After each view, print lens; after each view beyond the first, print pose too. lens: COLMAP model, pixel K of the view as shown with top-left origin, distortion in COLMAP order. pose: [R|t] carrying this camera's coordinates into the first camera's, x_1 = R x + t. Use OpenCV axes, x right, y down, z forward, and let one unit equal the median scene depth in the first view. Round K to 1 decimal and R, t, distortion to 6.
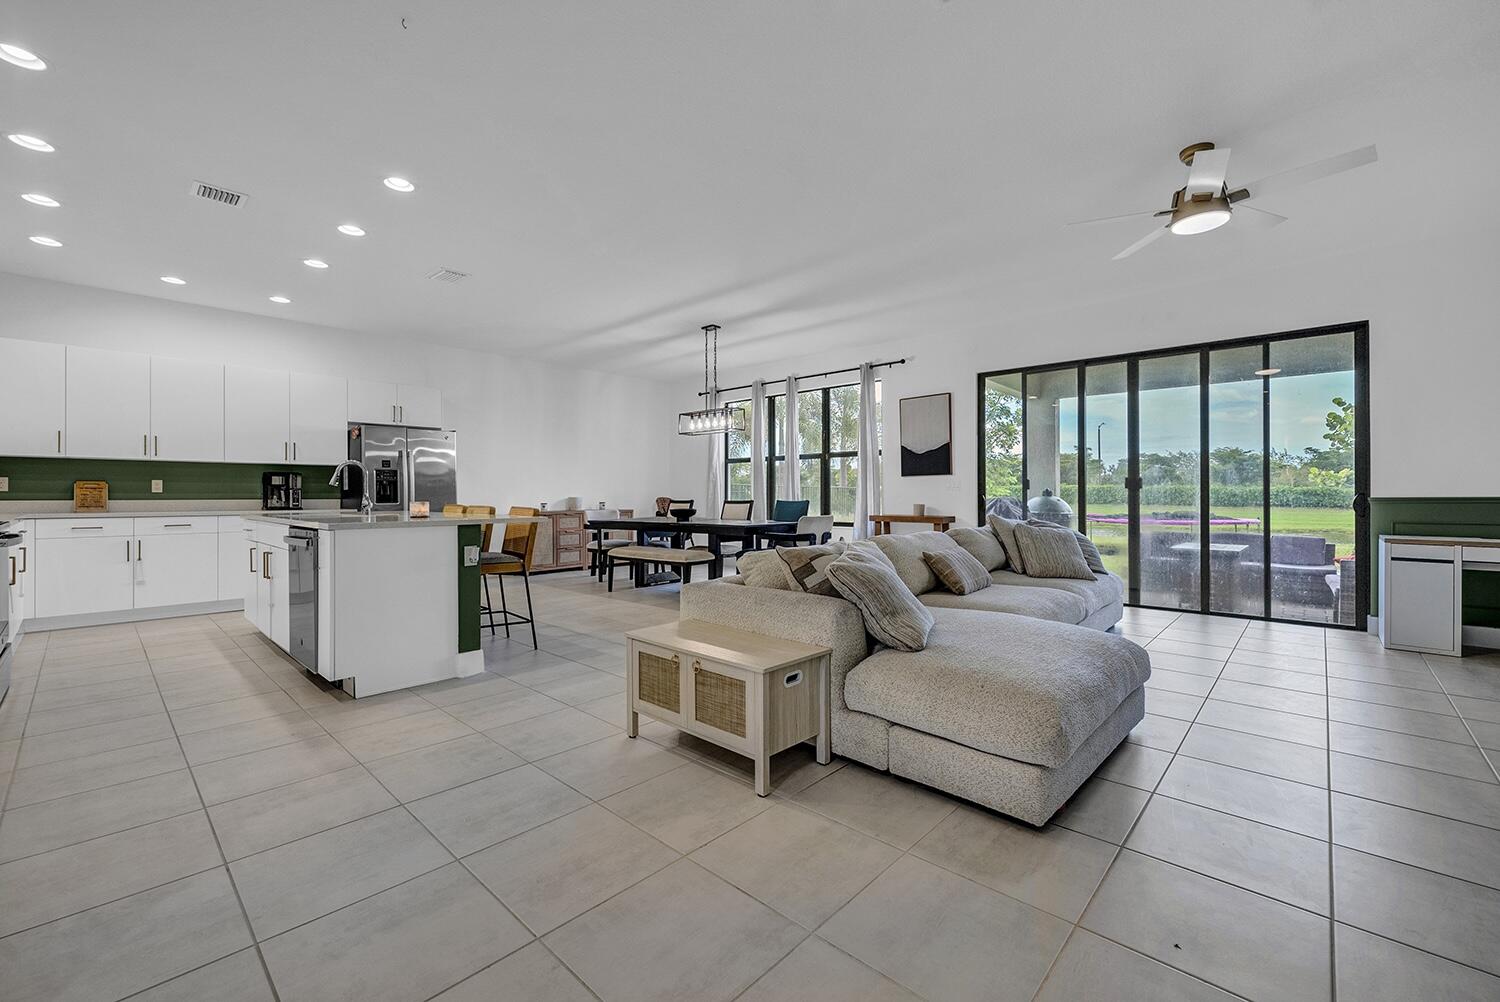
lens RADIAL K [[609.8, 0, 764.8], [0, 609.8, 495.1], [0, 0, 1]] dist [-0.001472, -0.000490]
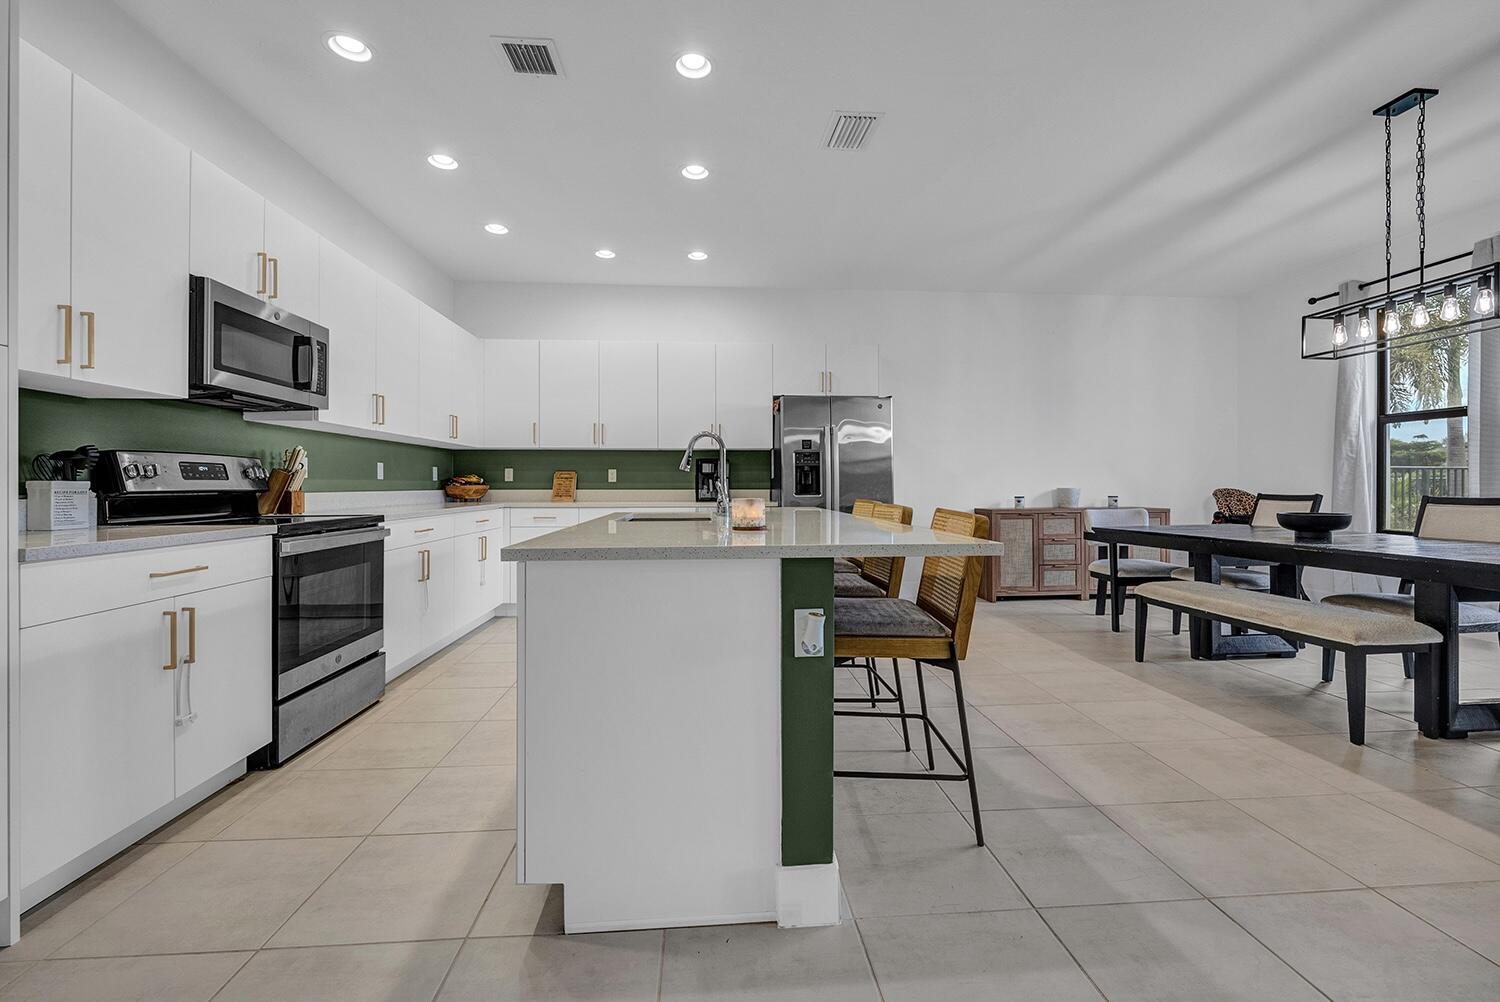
lens RADIAL K [[621.0, 0, 744.8], [0, 621.0, 483.9], [0, 0, 1]] dist [0.000683, 0.000277]
pose [[0.714080, -0.000678, -0.700063, -0.106734], [-0.000434, 0.999999, -0.001411, -0.000029], [0.700064, 0.001311, 0.714079, 0.324442]]
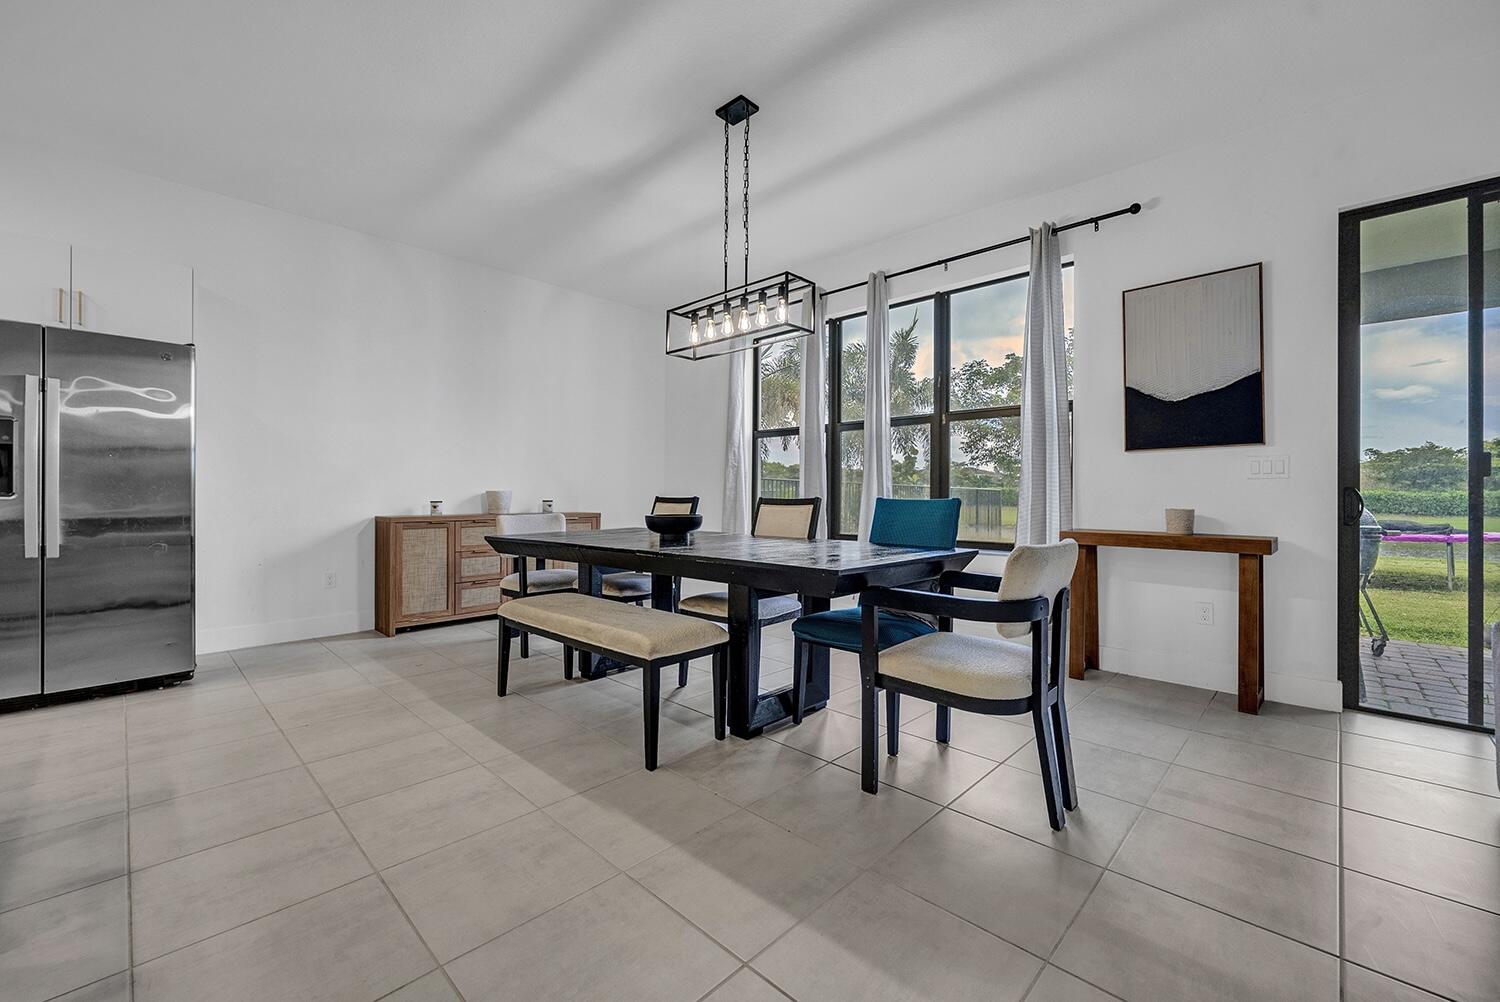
lens RADIAL K [[621.0, 0, 744.8], [0, 621.0, 483.9], [0, 0, 1]] dist [0.000683, 0.000277]
pose [[0.998357, 0.005795, -0.057005, -0.050634], [-0.006869, 0.999802, -0.018660, 0.006841], [0.056885, 0.019021, 0.998200, 0.507187]]
